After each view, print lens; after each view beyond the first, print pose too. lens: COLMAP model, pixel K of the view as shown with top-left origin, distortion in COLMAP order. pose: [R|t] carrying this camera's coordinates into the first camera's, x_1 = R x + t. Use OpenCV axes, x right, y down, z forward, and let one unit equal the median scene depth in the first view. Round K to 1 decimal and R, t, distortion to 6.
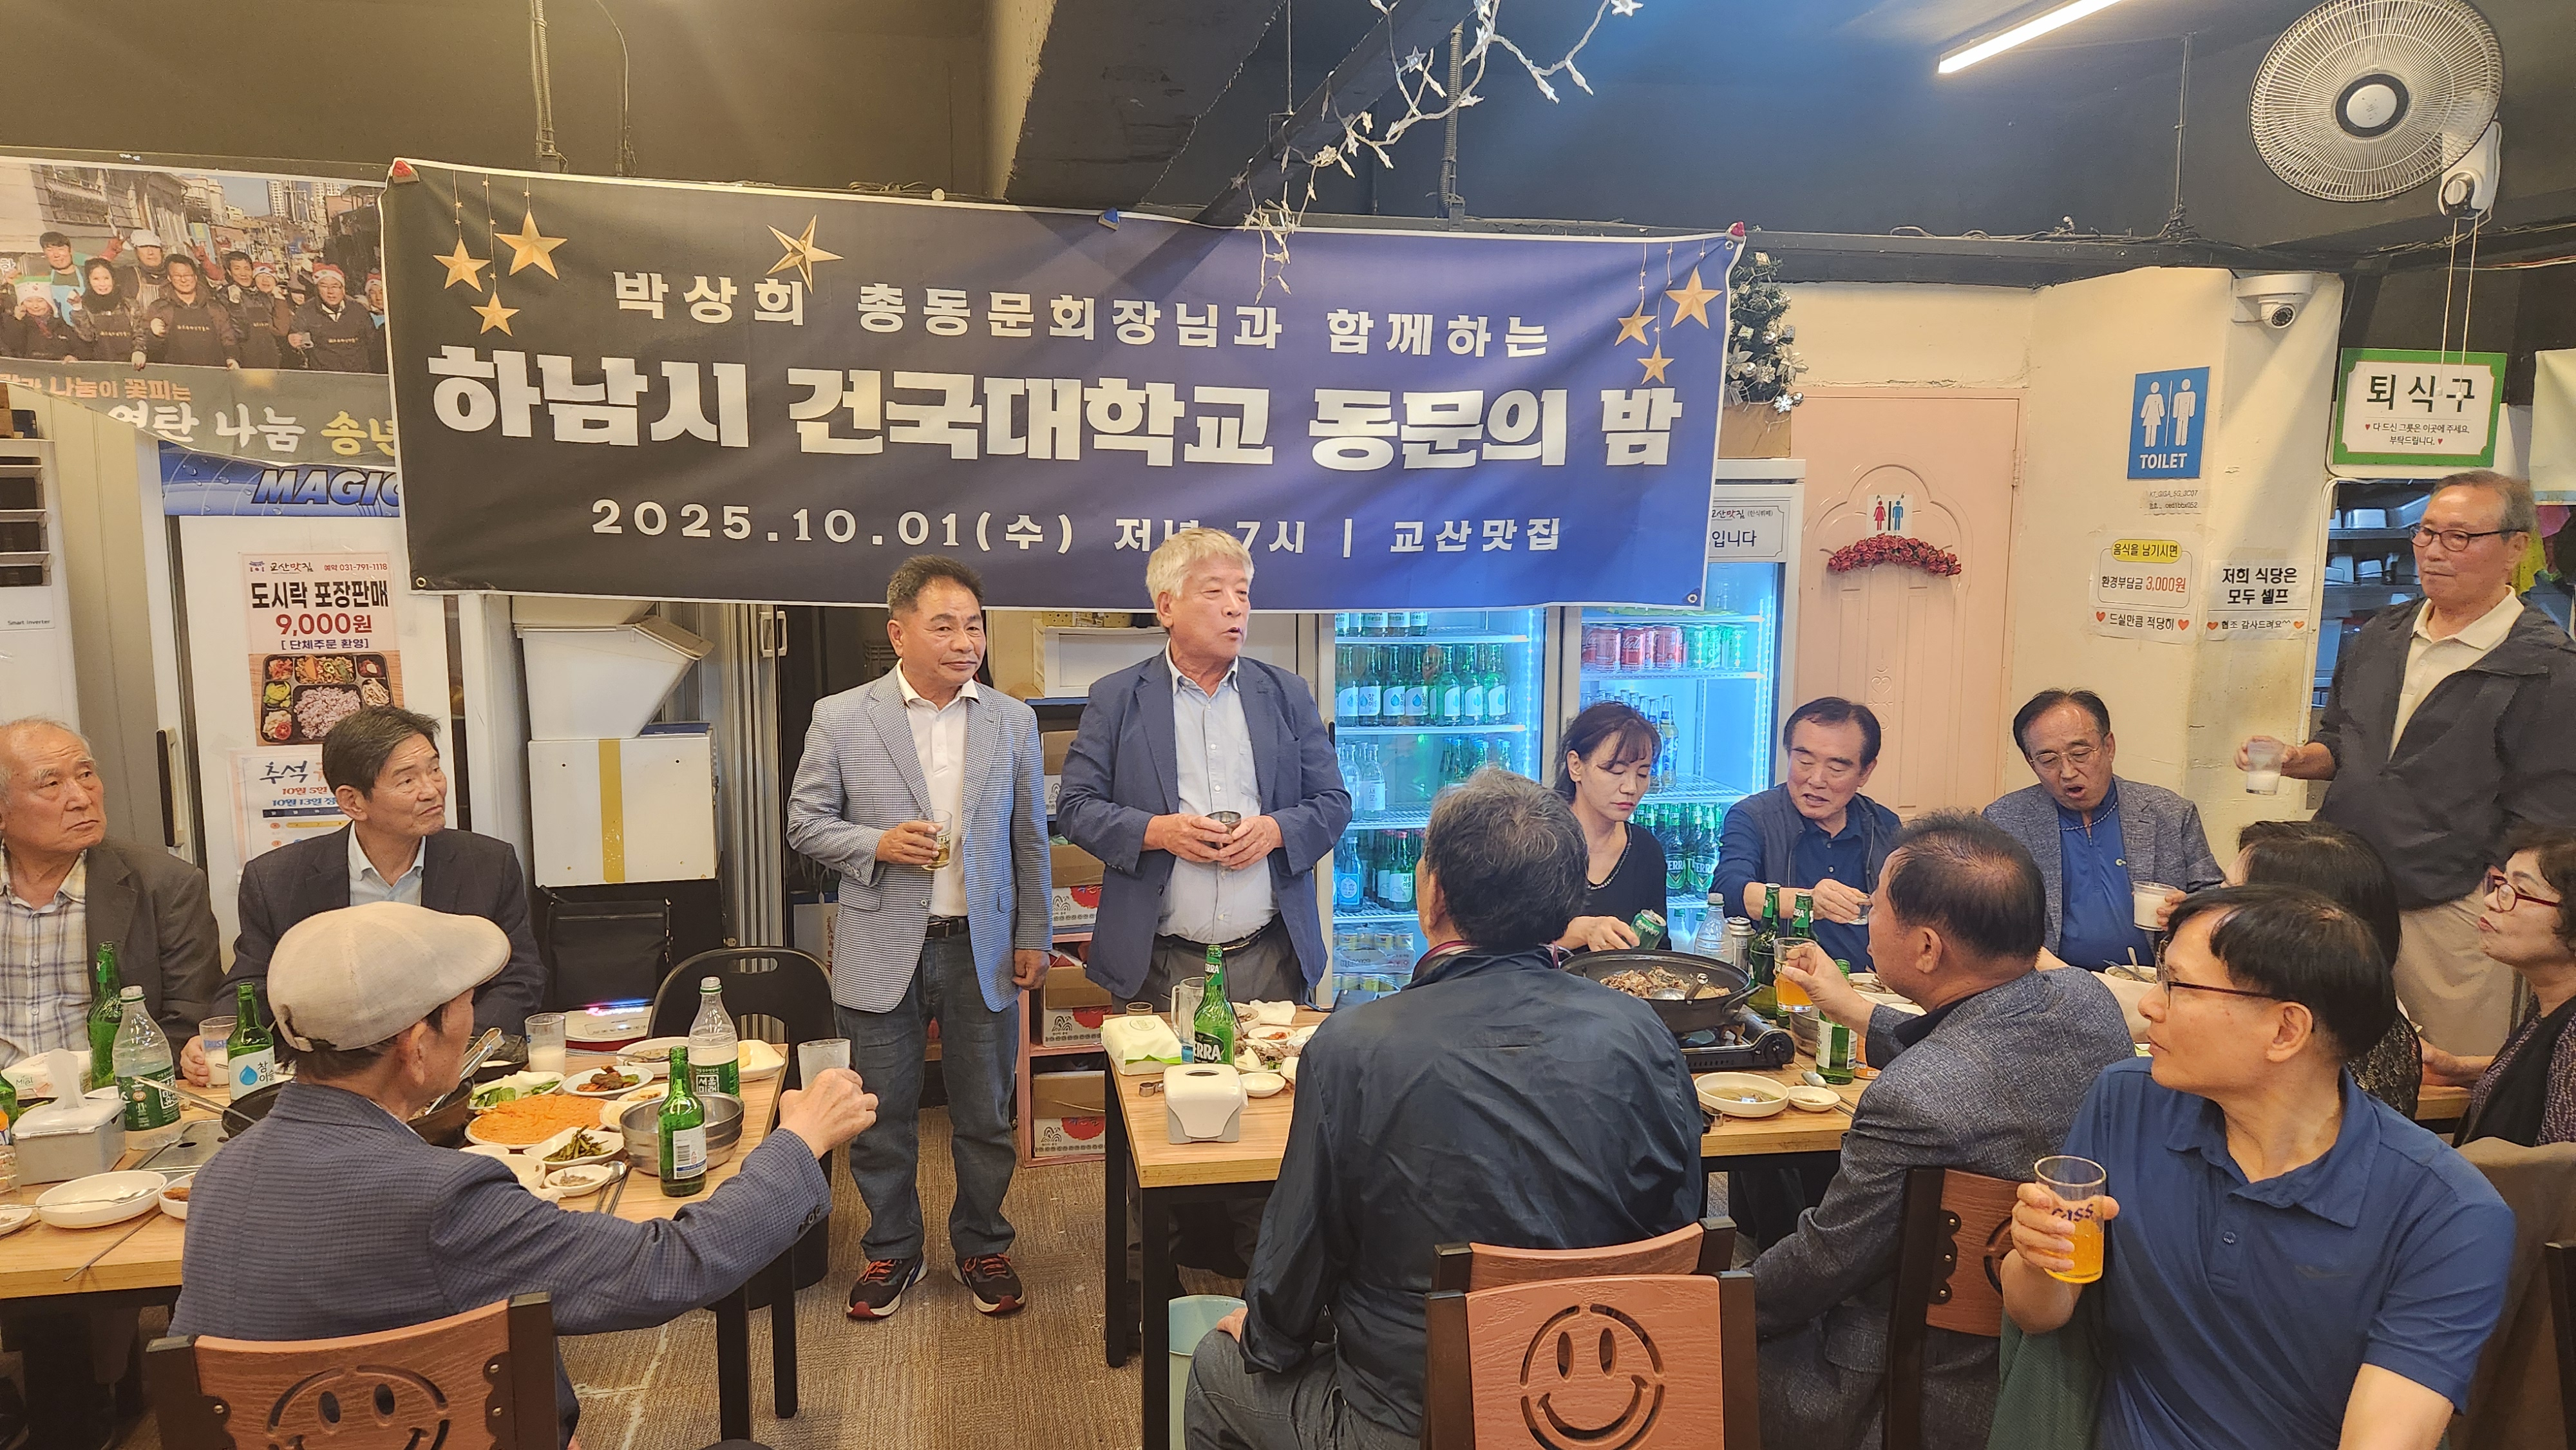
lens RADIAL K [[1703.7, 0, 1268.7], [0, 1703.7, 732.1], [0, 0, 1]] dist [0.074193, -0.057223]
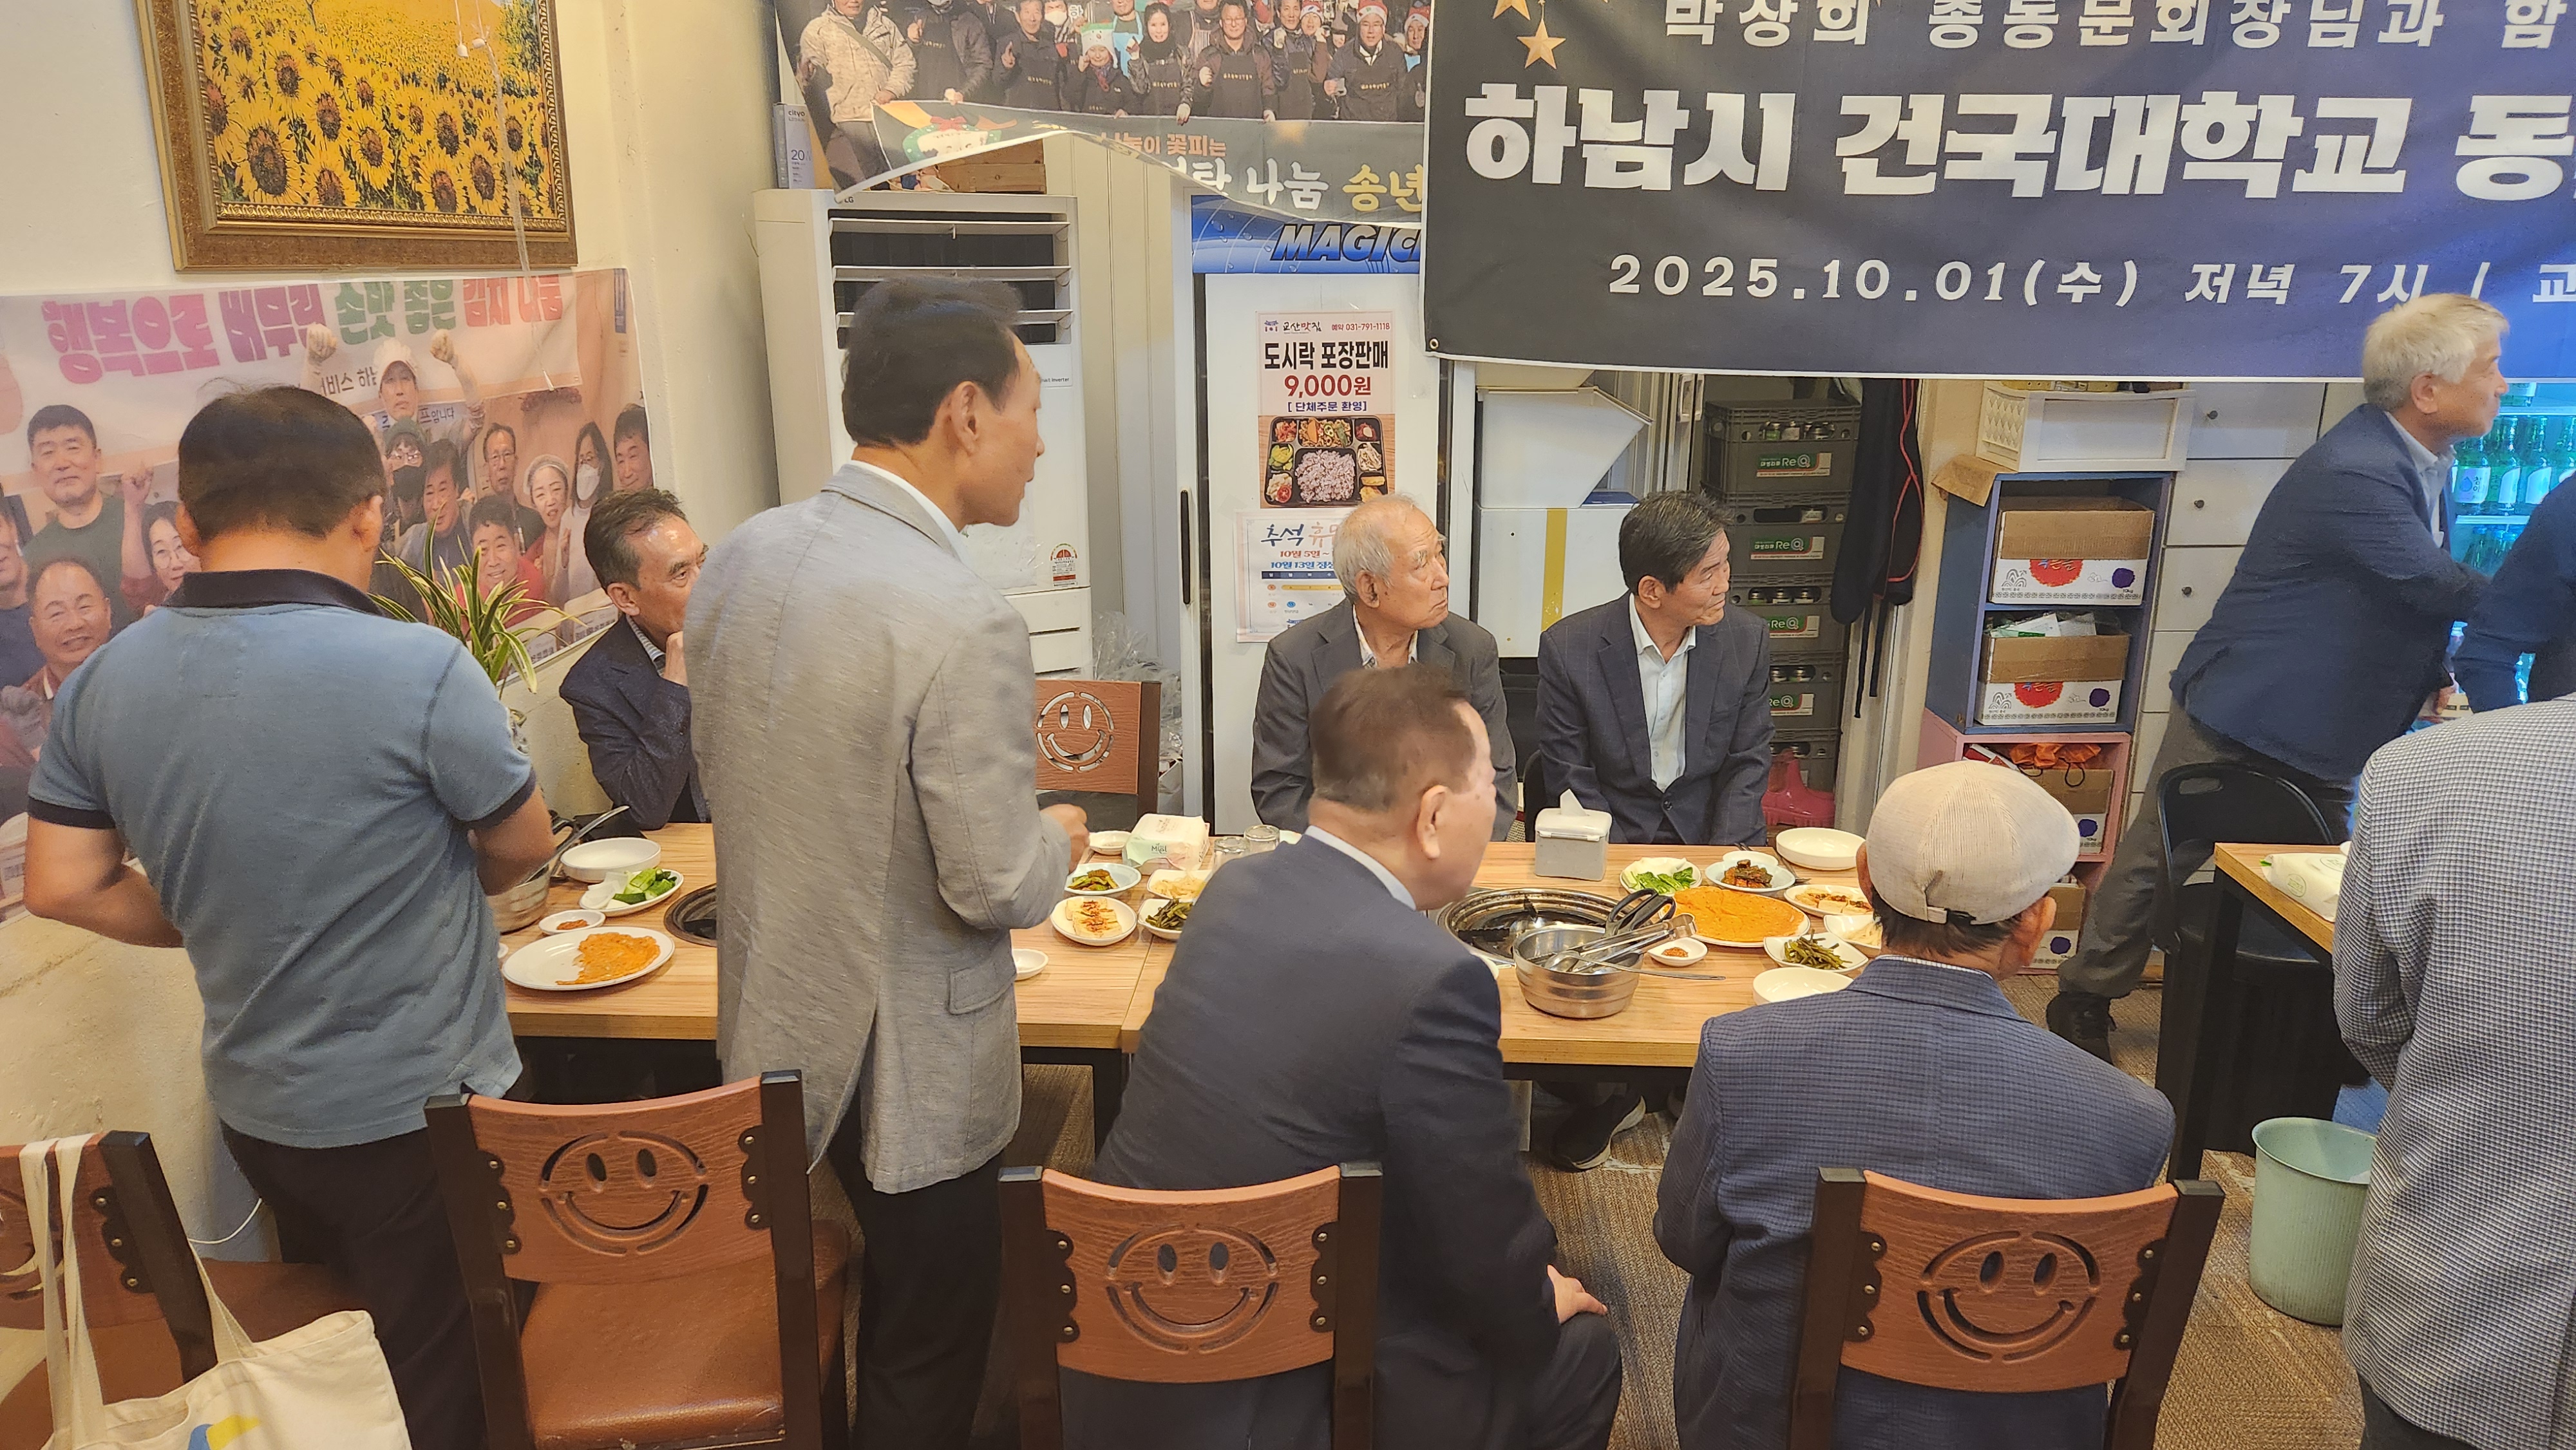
lens RADIAL K [[1703.7, 0, 1302.3], [0, 1703.7, 742.4], [0, 0, 1]] dist [0.074193, -0.057223]
pose [[0.971241, 0.061887, -0.229915, -0.314936], [-0.027111, 0.988094, 0.151442, -0.008259], [0.236549, -0.140853, 0.961356, 0.025863]]
